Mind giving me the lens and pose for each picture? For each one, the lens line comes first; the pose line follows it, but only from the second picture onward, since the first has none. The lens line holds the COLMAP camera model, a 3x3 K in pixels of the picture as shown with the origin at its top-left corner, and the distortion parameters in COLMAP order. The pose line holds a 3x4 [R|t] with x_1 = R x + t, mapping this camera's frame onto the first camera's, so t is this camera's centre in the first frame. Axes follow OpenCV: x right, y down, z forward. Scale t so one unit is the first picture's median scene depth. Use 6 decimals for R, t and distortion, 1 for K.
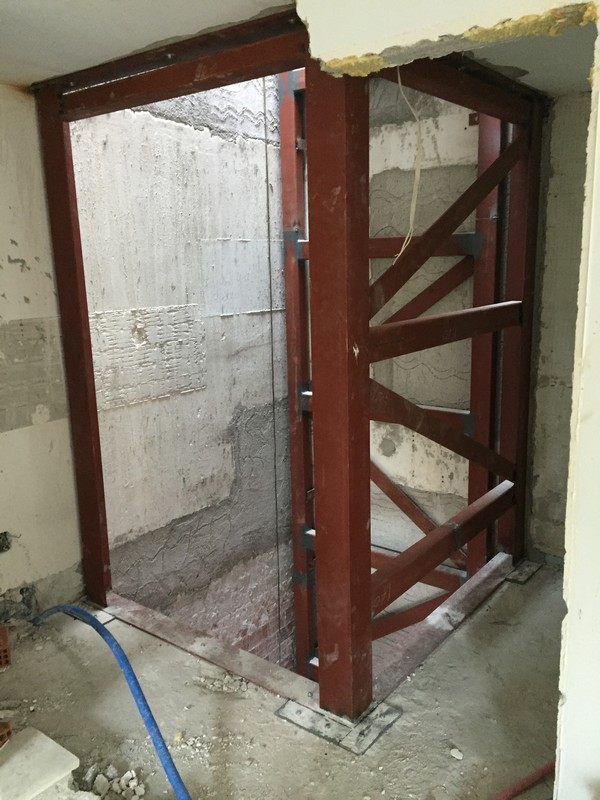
lens RADIAL K [[680.9, 0, 300.0], [0, 680.9, 400.0], [0, 0, 1]] dist [0.107962, -0.150004]
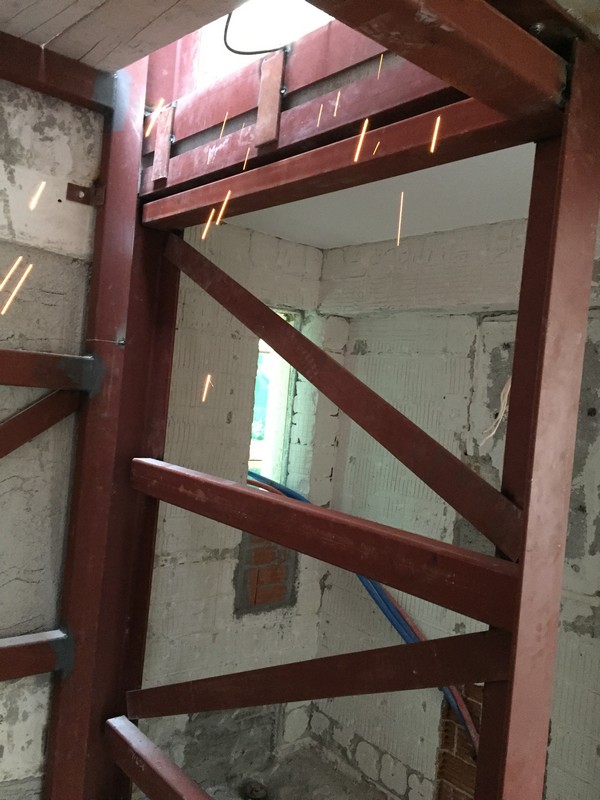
lens RADIAL K [[680.9, 0, 300.0], [0, 680.9, 400.0], [0, 0, 1]] dist [0.107962, -0.150004]
pose [[0.209298, 0.036583, 0.977167, -0.343822], [0.103603, 0.992846, -0.059361, -0.137540], [-0.972348, 0.113662, 0.204010, 0.649950]]
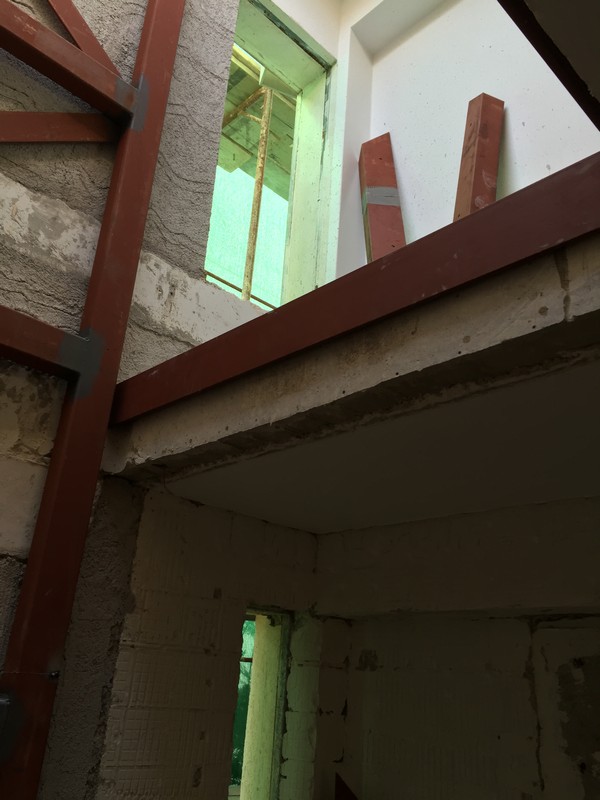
lens RADIAL K [[680.9, 0, 300.0], [0, 680.9, 400.0], [0, 0, 1]] dist [0.107962, -0.150004]
pose [[0.139003, 0.421156, 0.896273, -0.209882], [0.136472, 0.888278, -0.438564, -0.186010], [-0.980843, 0.183278, 0.065997, 0.718081]]
